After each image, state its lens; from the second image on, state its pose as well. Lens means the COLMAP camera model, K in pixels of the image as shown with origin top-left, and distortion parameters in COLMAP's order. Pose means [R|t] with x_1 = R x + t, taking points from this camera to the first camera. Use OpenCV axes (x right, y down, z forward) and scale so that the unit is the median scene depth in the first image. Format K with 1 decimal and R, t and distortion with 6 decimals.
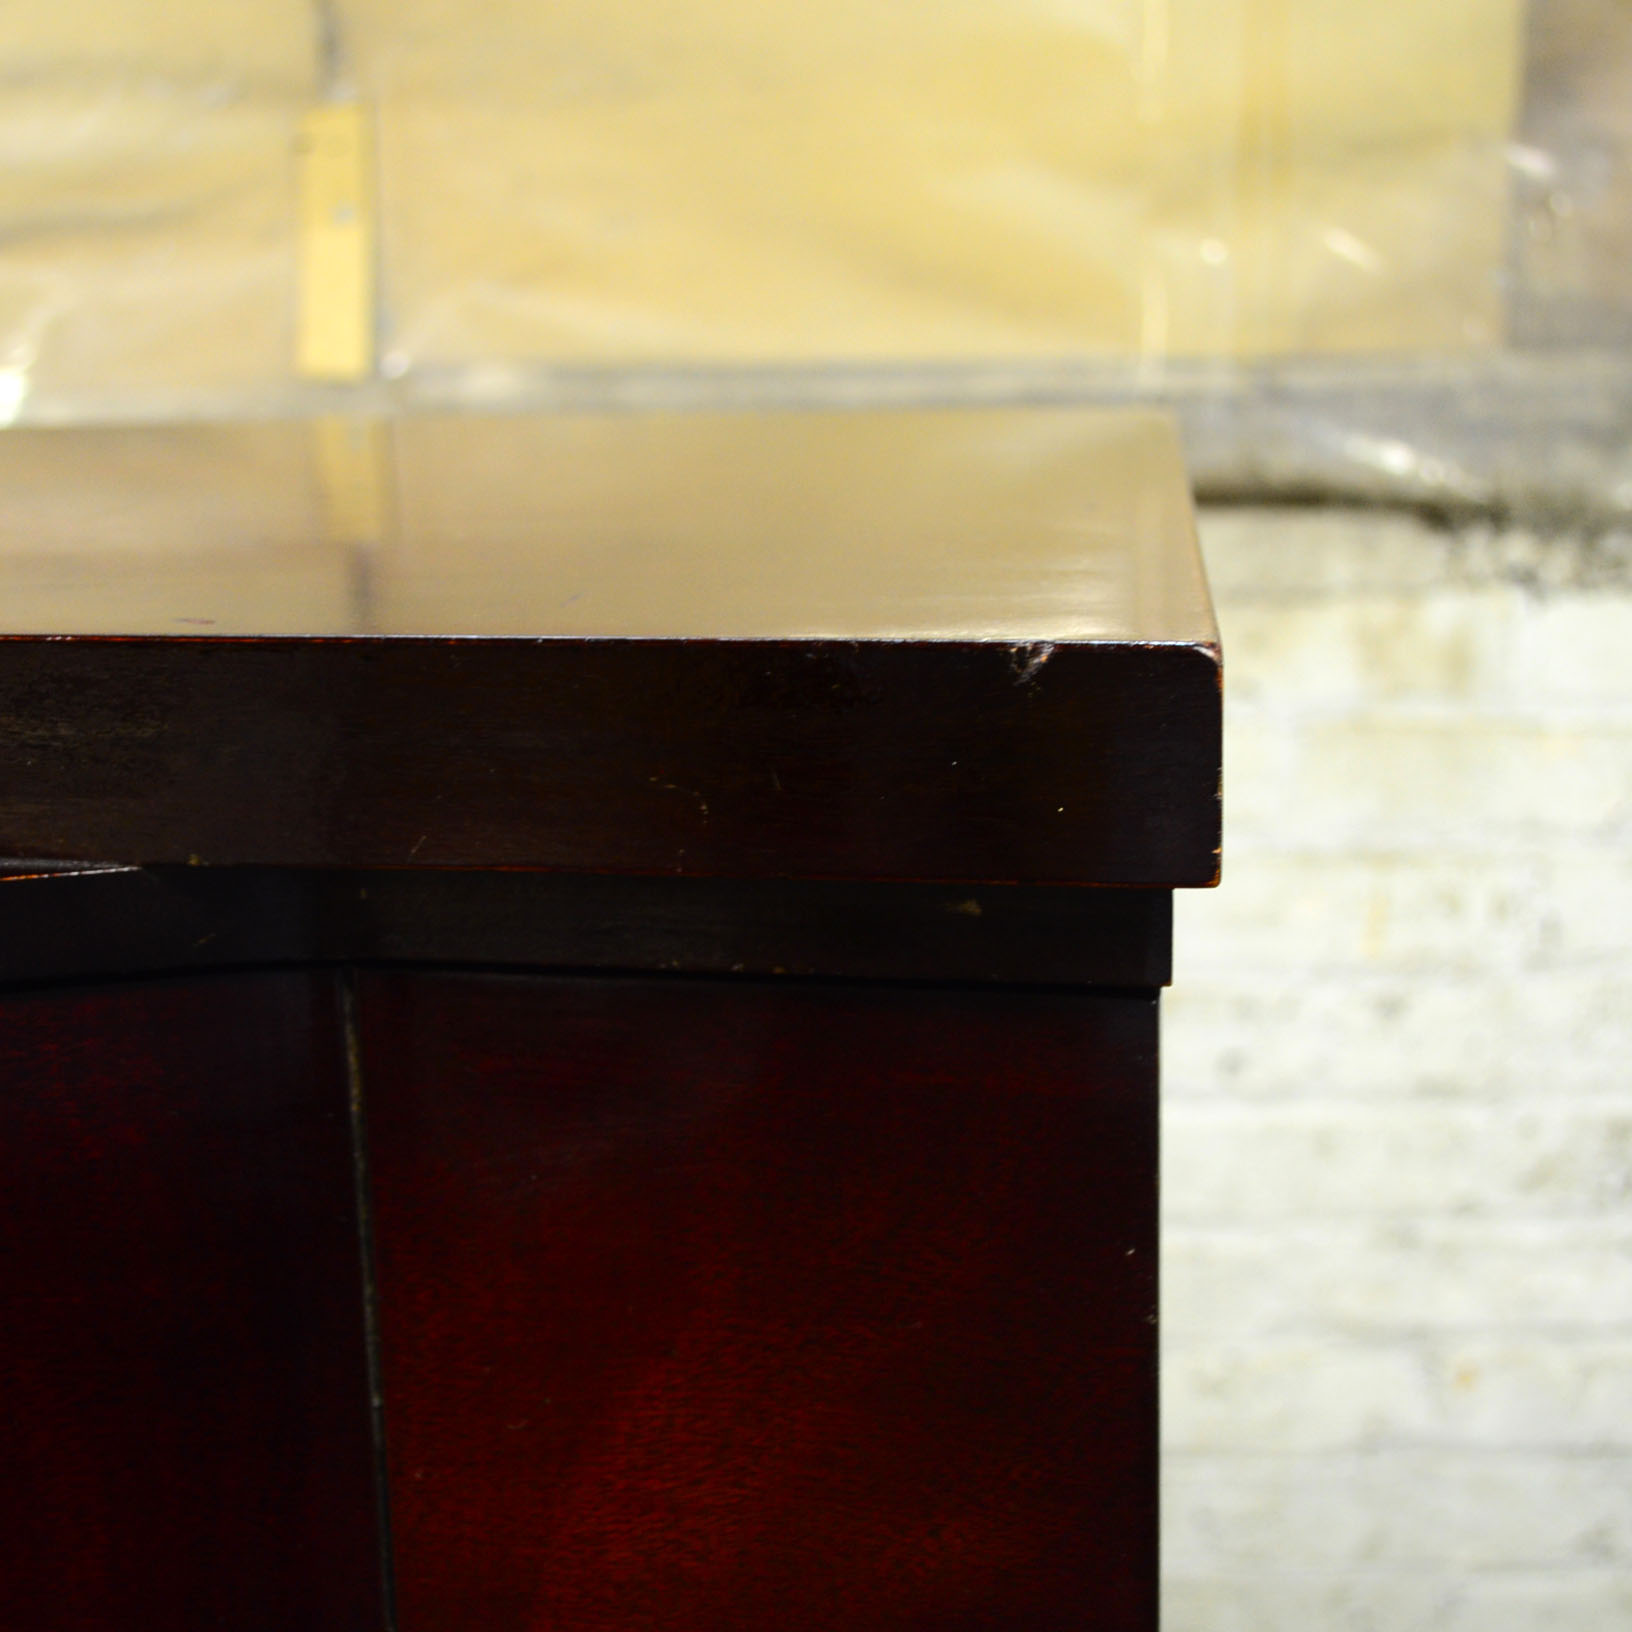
lens RADIAL K [[2828.9, 0, 815.7], [0, 2828.9, 818.5], [0, 0, 1]] dist [-0.024135, 0.000000]
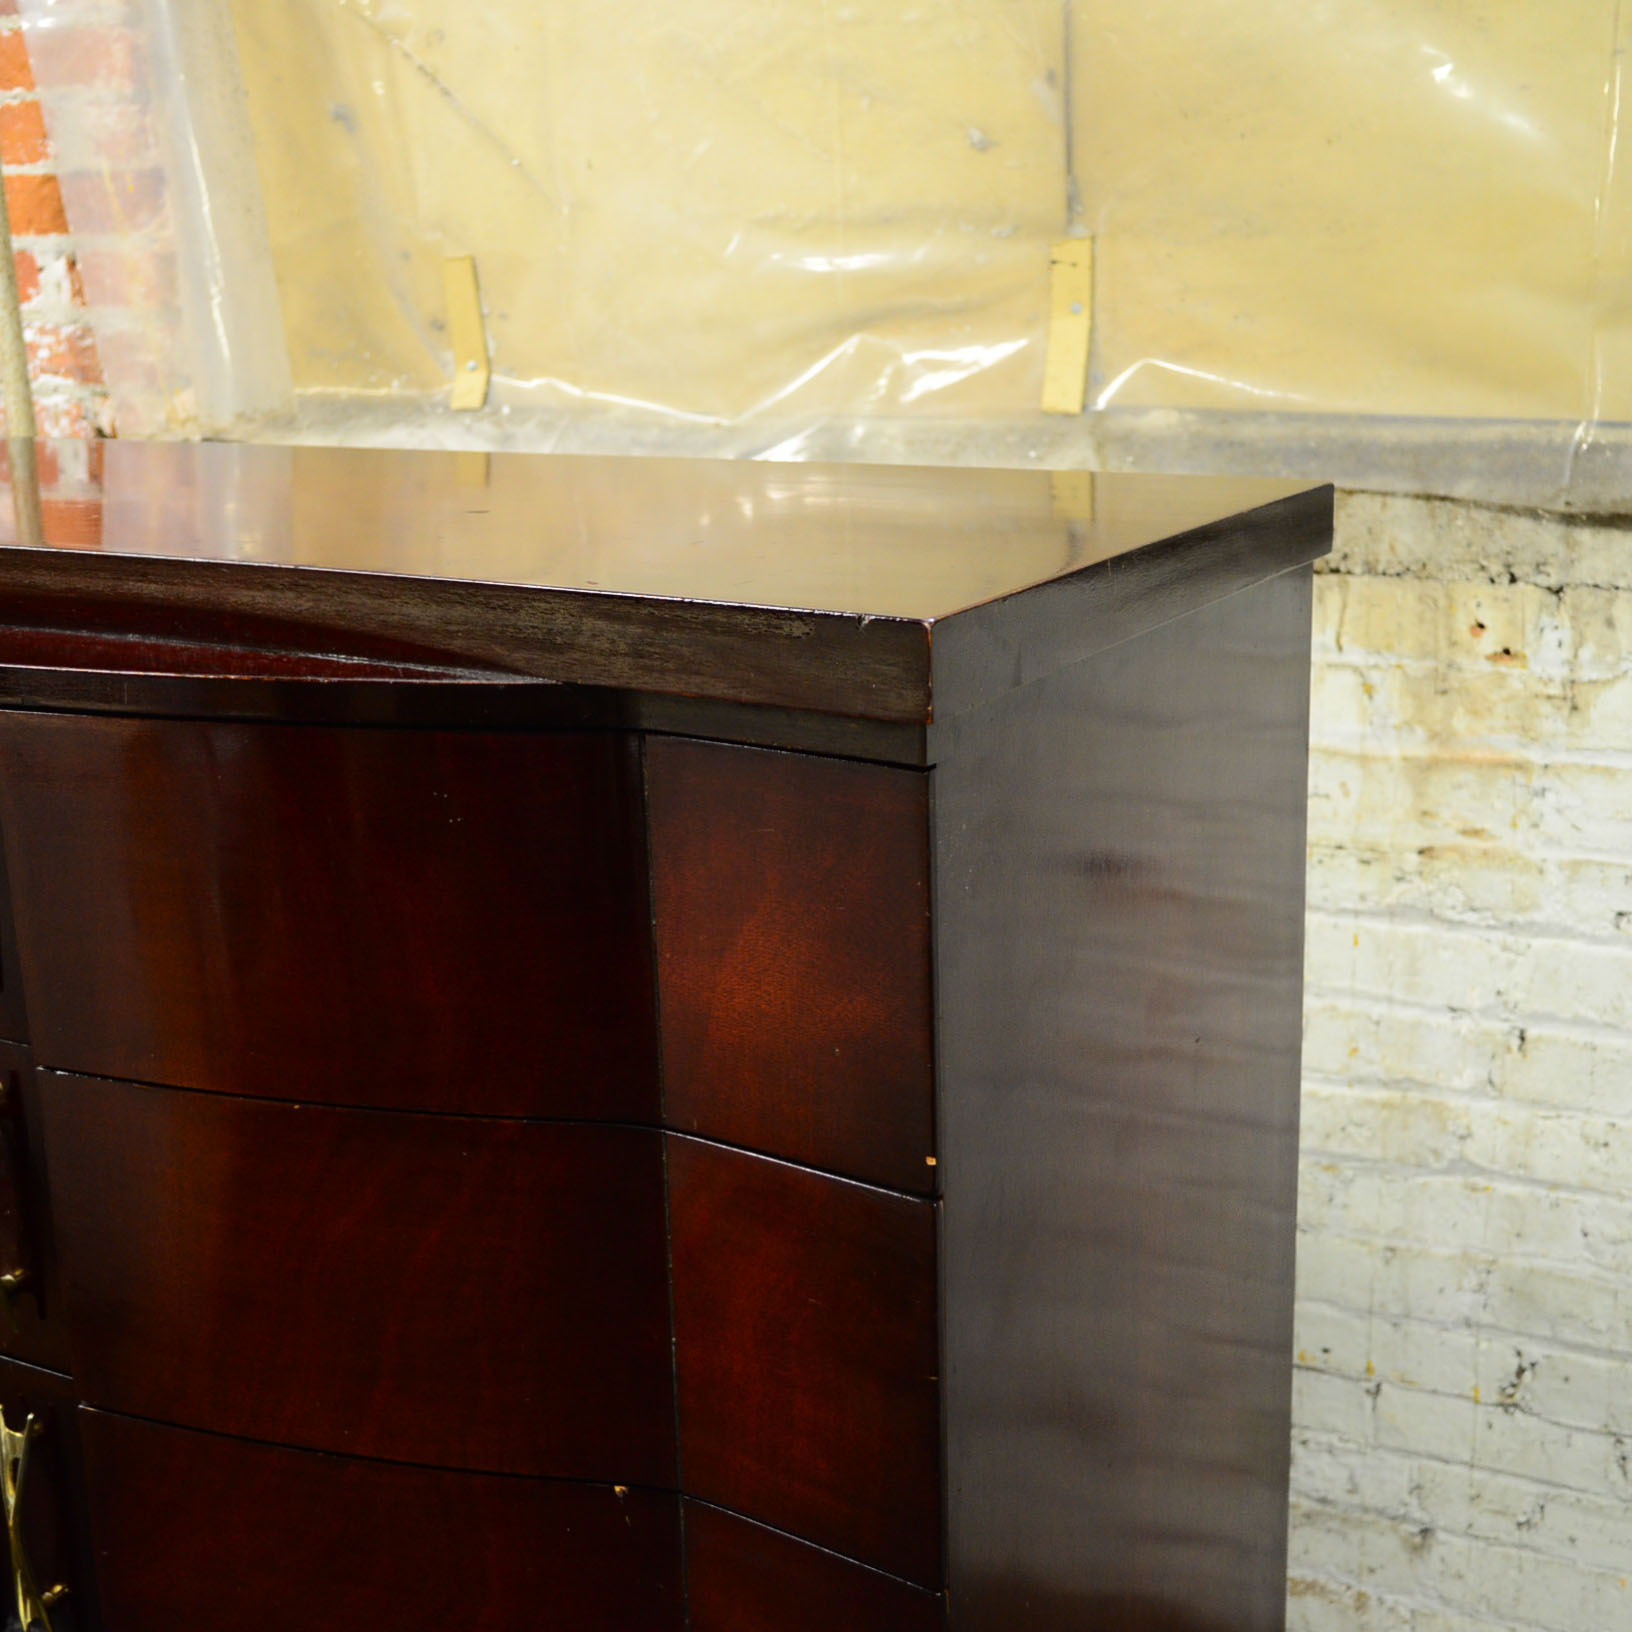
lens RADIAL K [[2111.3, 0, 816.7], [0, 2111.3, 812.8], [0, 0, 1]] dist [-0.007414, 0.000000]
pose [[0.925050, 0.101494, -0.366035, 0.162953], [-0.082613, 0.994332, 0.066927, -0.002759], [0.370753, -0.031672, 0.928191, -0.153183]]
